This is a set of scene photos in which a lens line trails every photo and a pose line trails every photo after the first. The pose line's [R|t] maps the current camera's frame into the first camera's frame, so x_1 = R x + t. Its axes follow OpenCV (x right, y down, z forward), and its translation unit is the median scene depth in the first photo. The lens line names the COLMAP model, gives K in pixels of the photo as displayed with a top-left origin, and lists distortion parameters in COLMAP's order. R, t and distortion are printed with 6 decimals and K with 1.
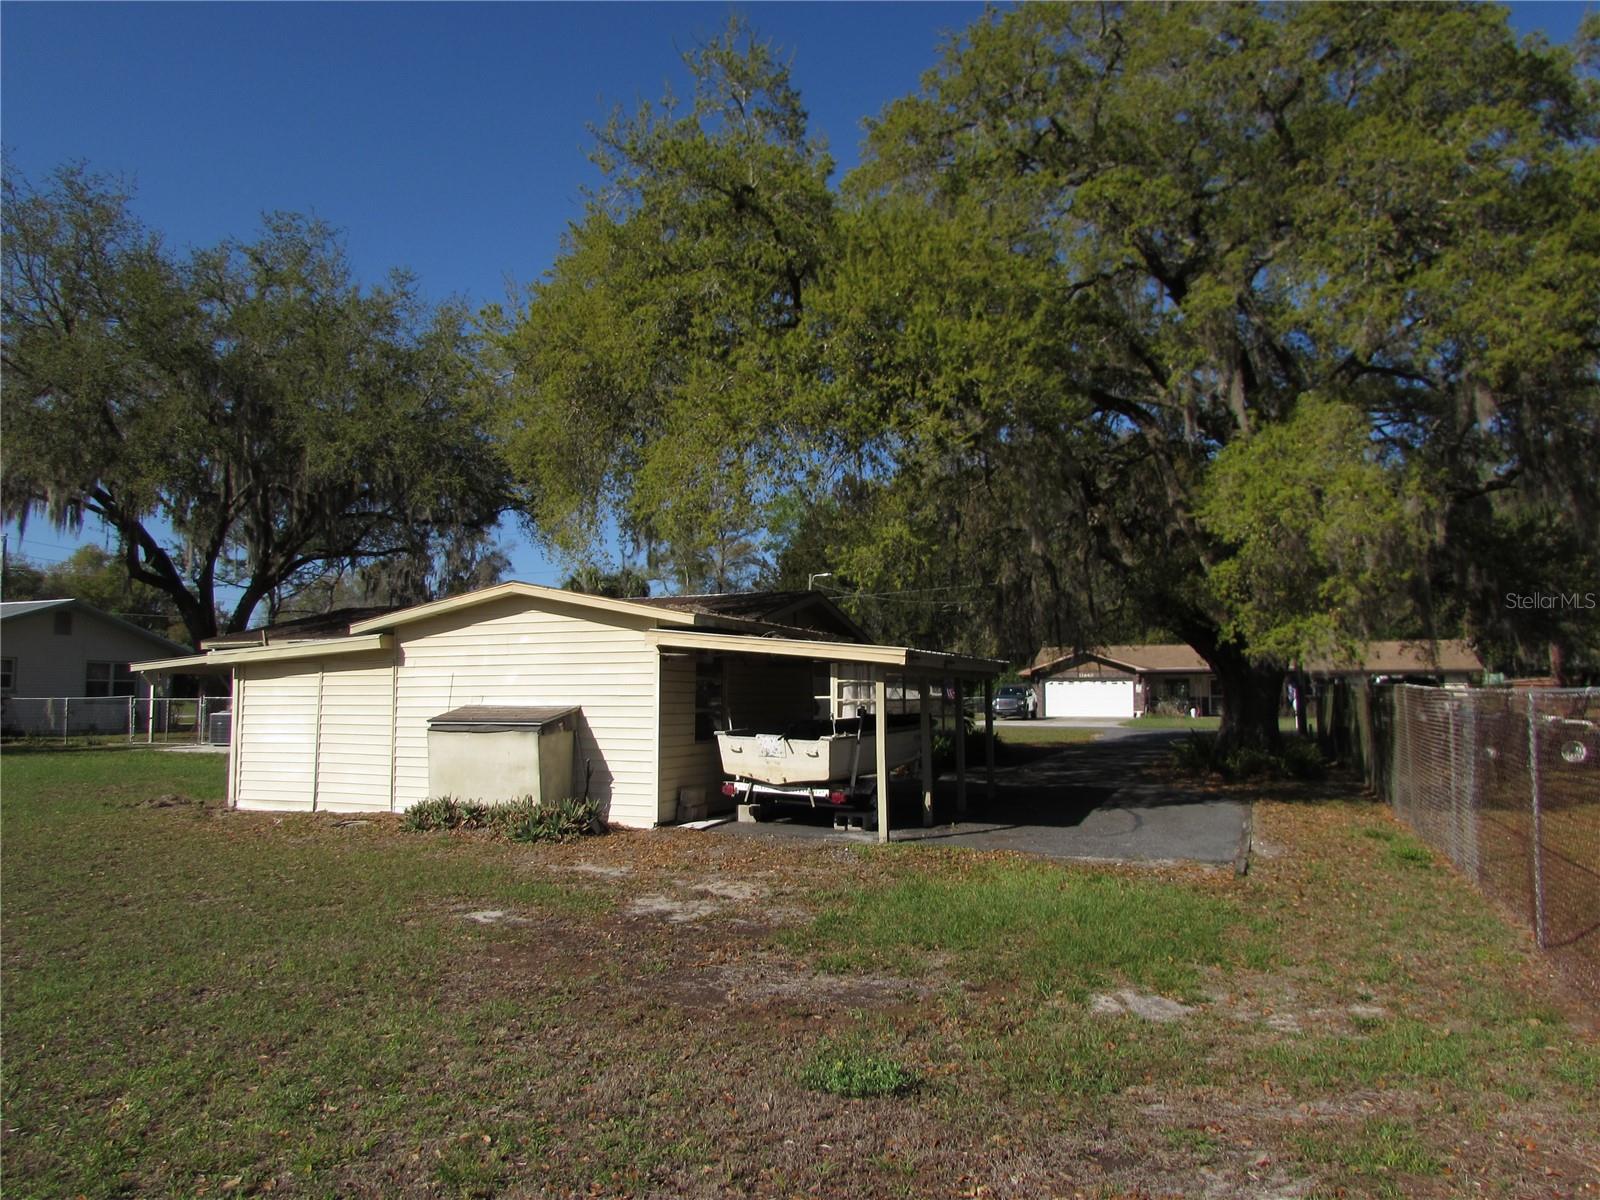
lens RADIAL K [[1123.0, 0, 800.0], [0, 1123.0, 600.0], [0, 0, 1]] dist [-0.035162, 0.002923]
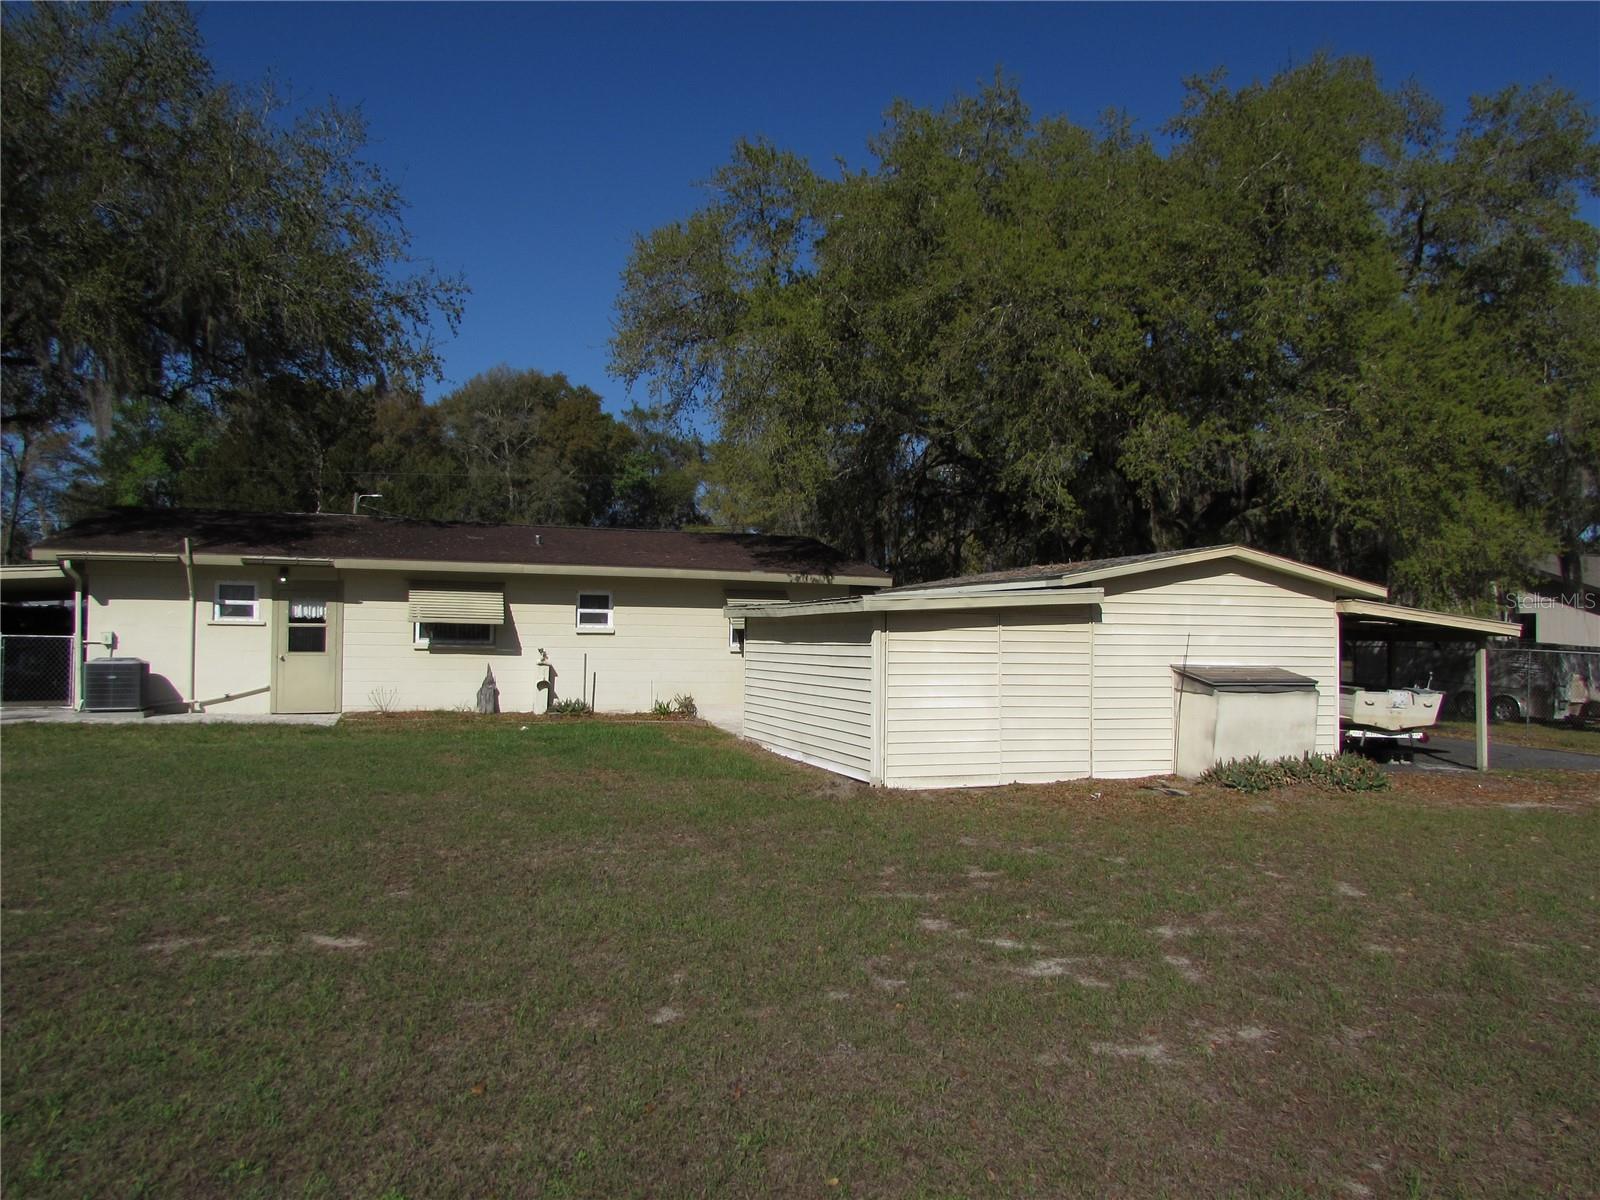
lens RADIAL K [[1139.3, 0, 802.2], [0, 1139.3, 608.0], [0, 0, 1]] dist [-0.035822, 0.023035]
pose [[0.756833, 0.032666, 0.652792, -1.219069], [-0.073671, 0.996649, 0.035540, 0.032910], [-0.649443, -0.074989, 0.756703, 0.463291]]
